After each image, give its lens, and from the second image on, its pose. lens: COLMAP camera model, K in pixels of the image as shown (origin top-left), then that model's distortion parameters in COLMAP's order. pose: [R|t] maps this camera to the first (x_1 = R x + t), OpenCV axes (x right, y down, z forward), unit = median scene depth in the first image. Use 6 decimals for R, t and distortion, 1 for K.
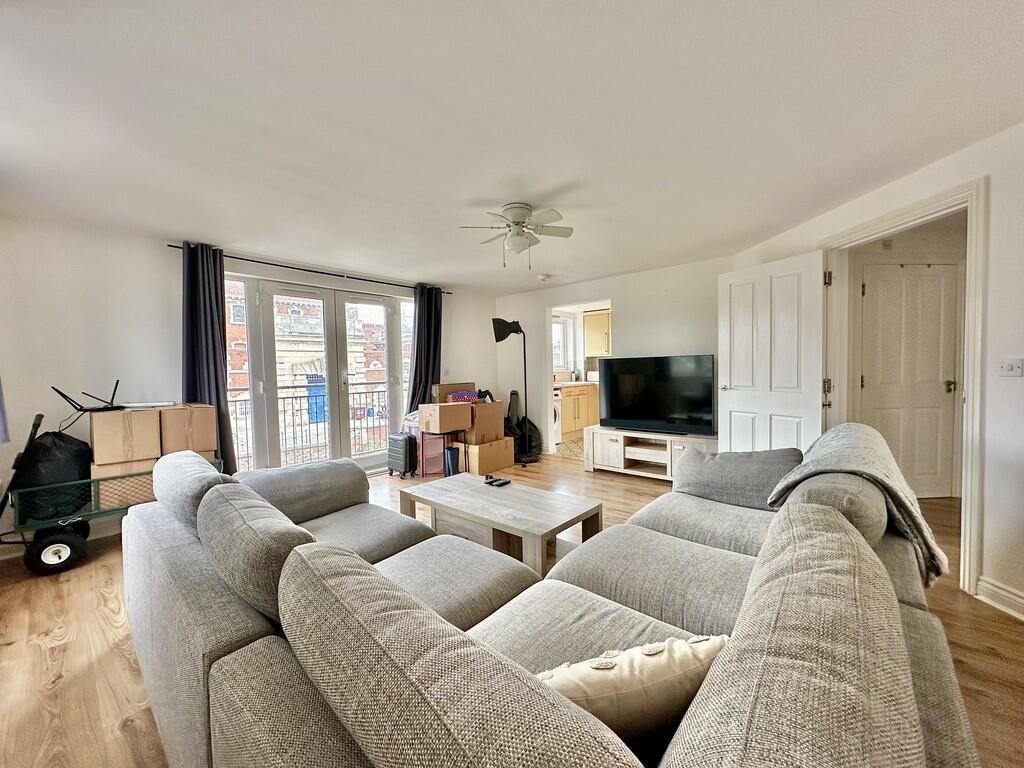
lens RADIAL K [[408.0, 0, 513.9], [0, 408.0, 383.3], [0, 0, 1]] dist [-0.000004, -0.000001]
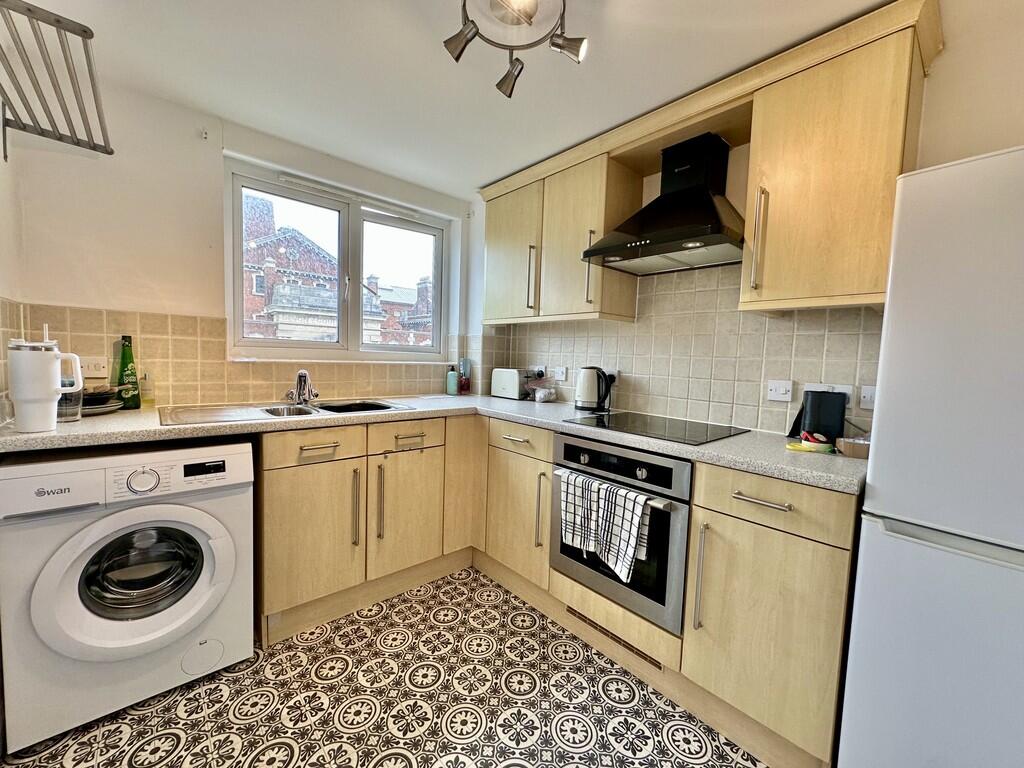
lens RADIAL K [[408.0, 0, 509.8], [0, 408.0, 383.2], [0, 0, 1]] dist [-0.000004, -0.000001]
pose [[0.989936, 0.064119, -0.126157, 0.050794], [-0.060512, 0.997647, 0.032227, -0.005982], [0.127927, -0.024269, 0.991487, 0.139995]]
